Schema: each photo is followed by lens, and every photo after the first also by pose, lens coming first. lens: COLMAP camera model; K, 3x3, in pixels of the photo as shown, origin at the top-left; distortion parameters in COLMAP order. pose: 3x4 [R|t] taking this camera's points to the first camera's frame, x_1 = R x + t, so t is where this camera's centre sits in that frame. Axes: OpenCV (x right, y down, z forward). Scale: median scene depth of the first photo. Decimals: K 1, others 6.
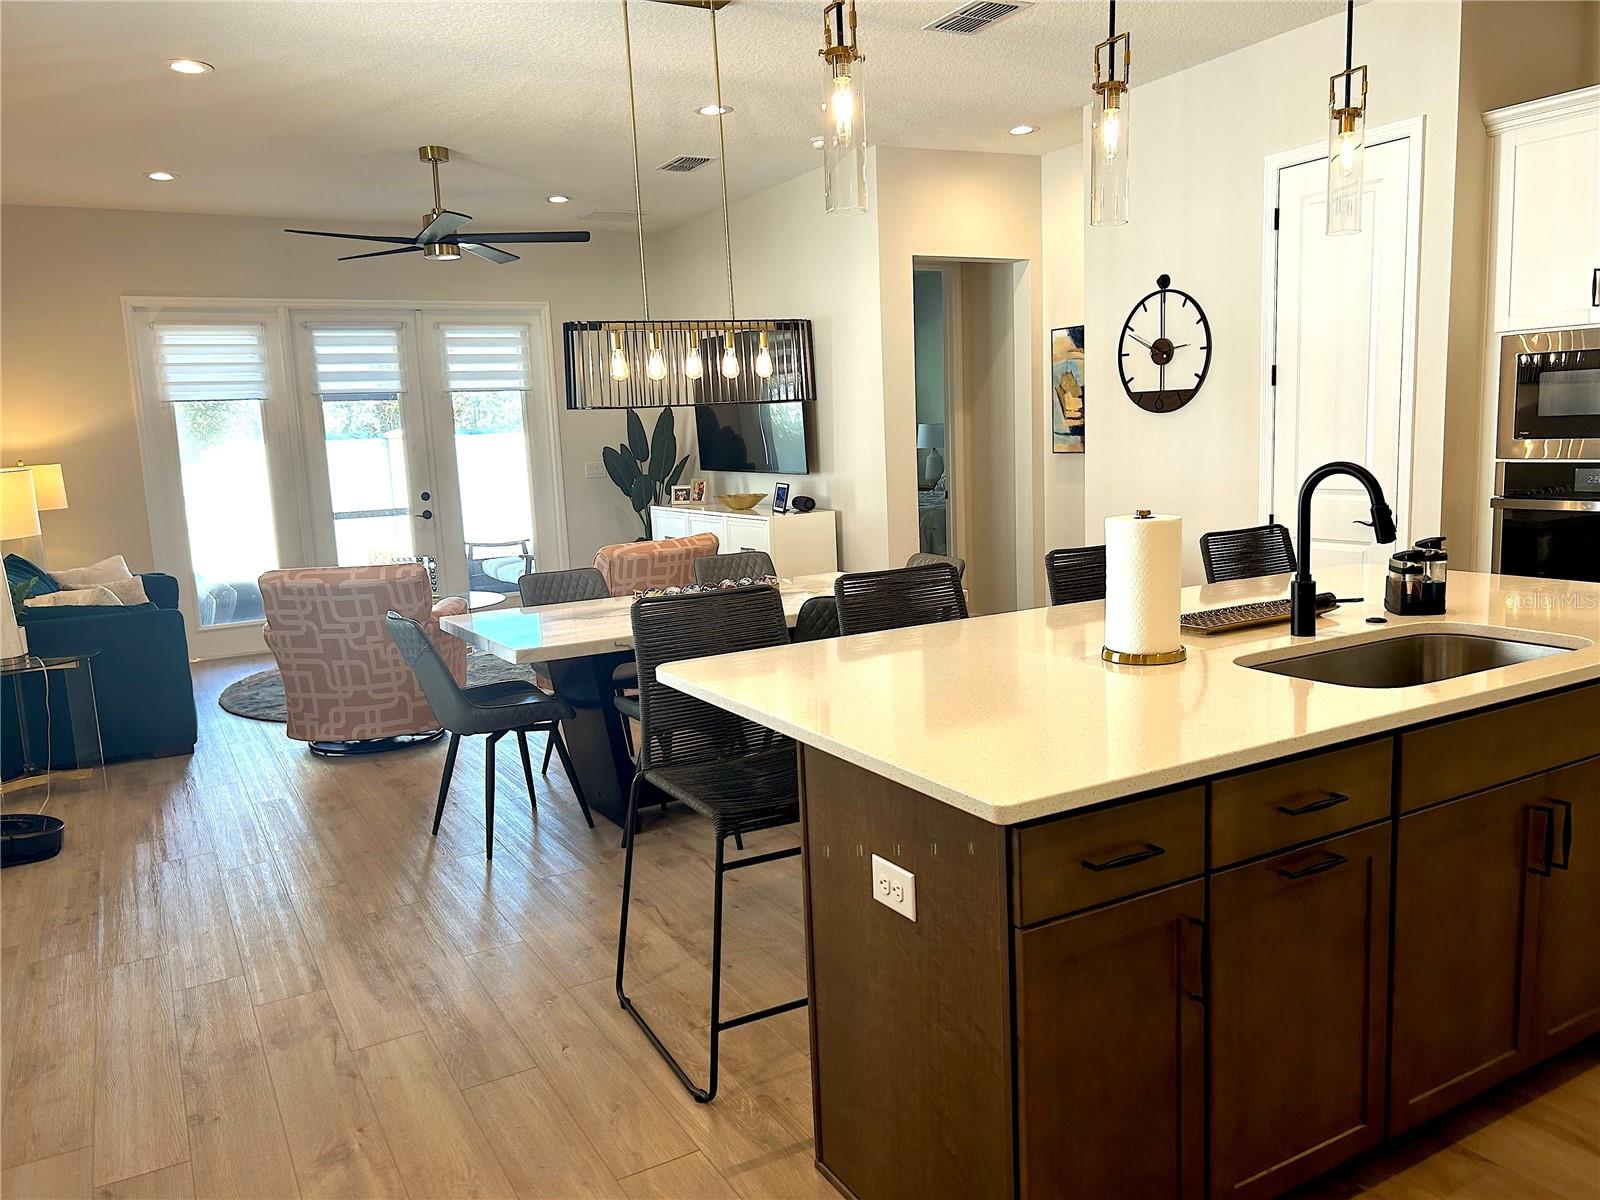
lens RADIAL K [[1205.7, 0, 796.3], [0, 1205.7, 610.7], [0, 0, 1]] dist [0.067716, -0.082681]
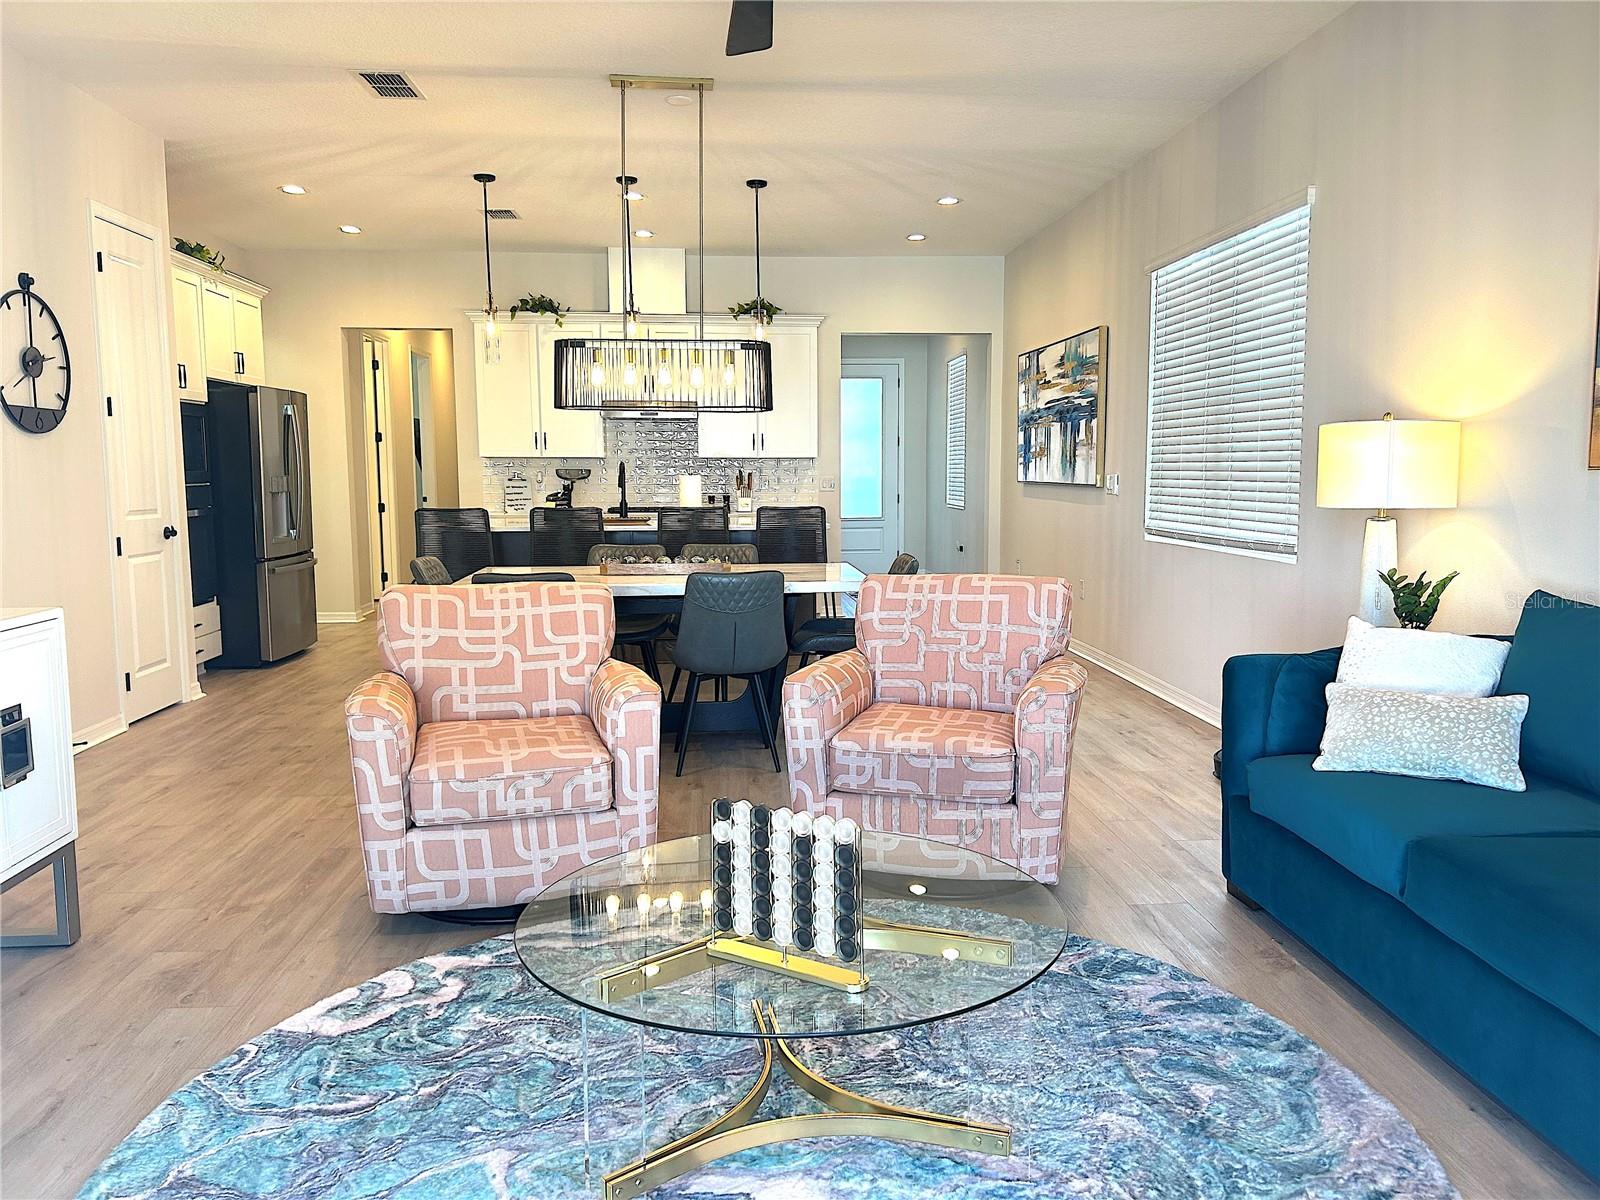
lens RADIAL K [[1205.7, 0, 801.2], [0, 1205.7, 596.4], [0, 0, 1]] dist [0.067716, -0.082681]
pose [[-0.905544, 0.004052, 0.424232, -0.603491], [0.108062, 0.969176, 0.221407, -0.201120], [-0.410259, 0.246337, -0.878069, 1.717447]]
